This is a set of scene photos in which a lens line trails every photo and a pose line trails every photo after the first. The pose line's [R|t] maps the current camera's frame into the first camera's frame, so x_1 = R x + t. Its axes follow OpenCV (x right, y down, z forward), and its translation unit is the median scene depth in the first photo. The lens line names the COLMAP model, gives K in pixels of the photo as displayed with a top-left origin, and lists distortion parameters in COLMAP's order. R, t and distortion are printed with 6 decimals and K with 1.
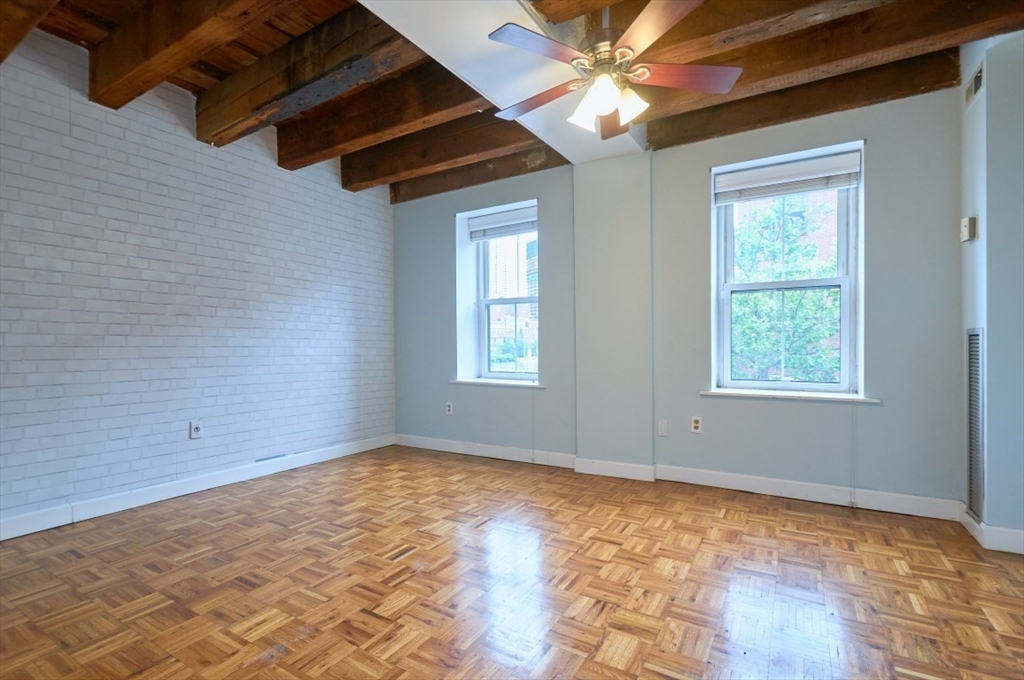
lens RADIAL K [[491.3, 0, 505.1], [0, 491.3, 349.3], [0, 0, 1]] dist [0.004521, 0.000257]
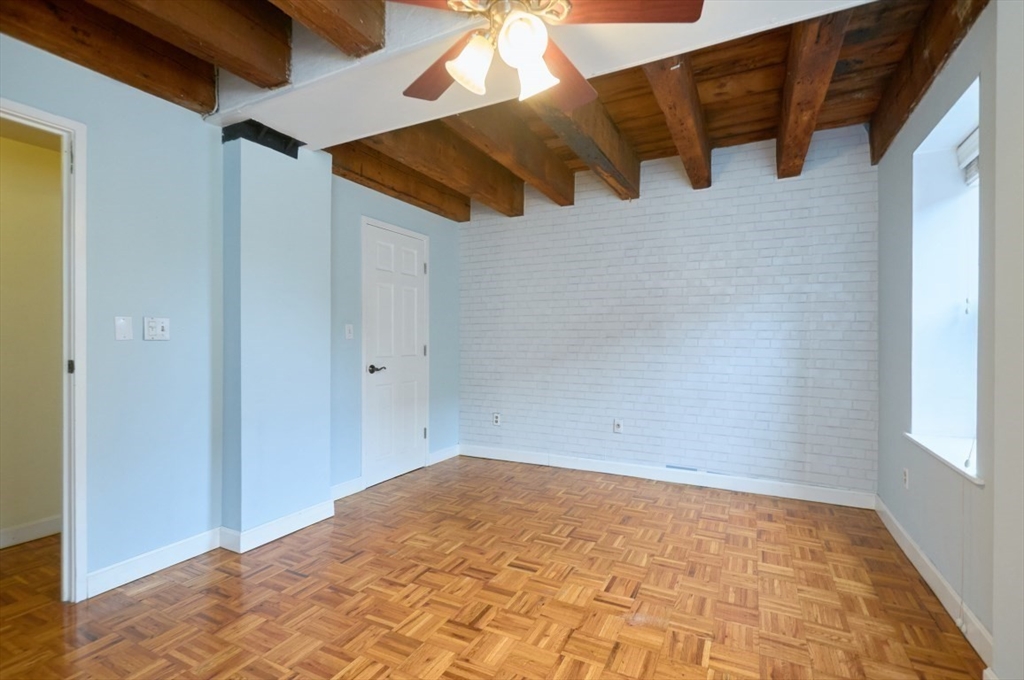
lens RADIAL K [[468.5, 0, 505.4], [0, 468.5, 339.7], [0, 0, 1]] dist [0.003635, -0.000191]
pose [[0.062696, 0.004270, -0.998024, 0.530536], [-0.007649, 0.999964, 0.003798, -0.059678], [0.998003, 0.007396, 0.062726, 0.579096]]
